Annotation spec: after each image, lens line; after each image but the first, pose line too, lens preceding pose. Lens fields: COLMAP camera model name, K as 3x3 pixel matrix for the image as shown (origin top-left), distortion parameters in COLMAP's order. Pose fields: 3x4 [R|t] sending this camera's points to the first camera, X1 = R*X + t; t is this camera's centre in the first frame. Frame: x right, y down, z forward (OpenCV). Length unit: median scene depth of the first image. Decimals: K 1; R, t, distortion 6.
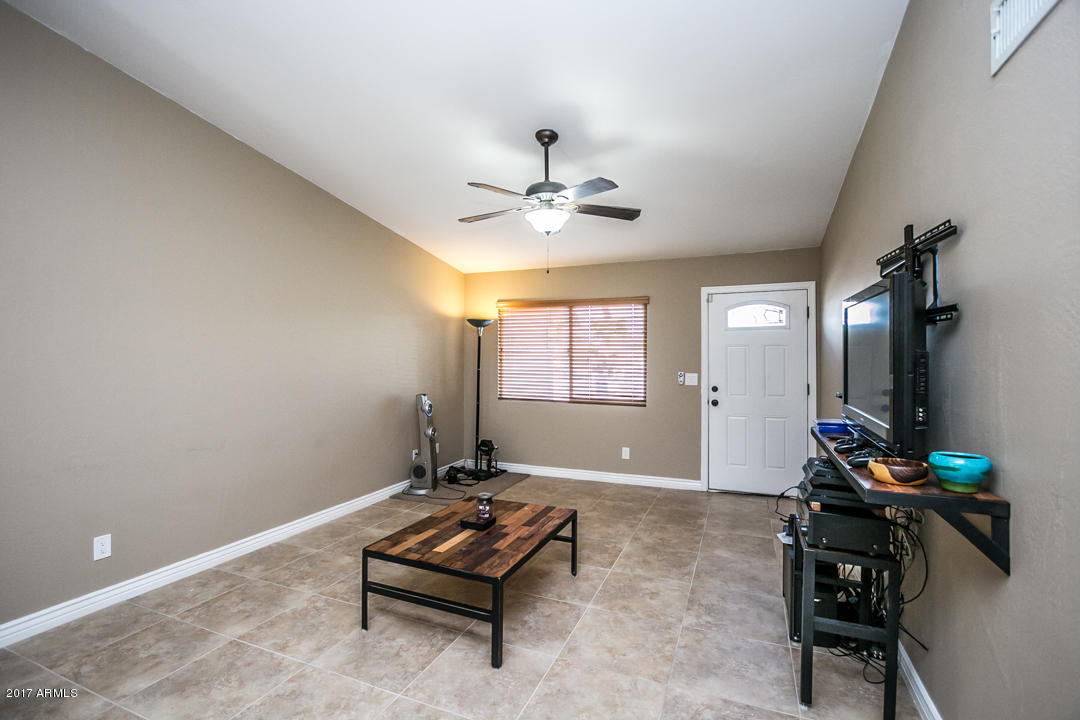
lens RADIAL K [[504.8, 0, 519.0], [0, 504.8, 361.9], [0, 0, 1]] dist [-0.018174, 0.003154]
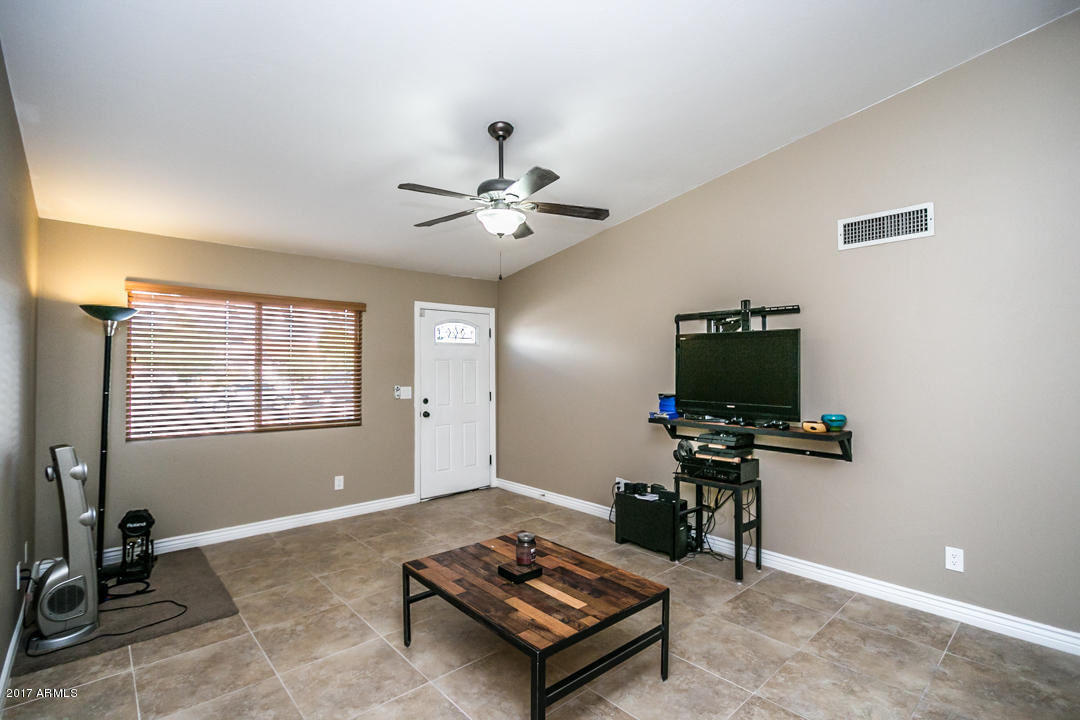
lens RADIAL K [[504.8, 0, 560.2], [0, 504.8, 363.3], [0, 0, 1]] dist [-0.018174, 0.003154]
pose [[0.394792, 0.007309, 0.918742, -0.539237], [0.010971, 0.999860, -0.012669, -0.008762], [-0.918705, 0.015081, 0.394656, 0.400179]]
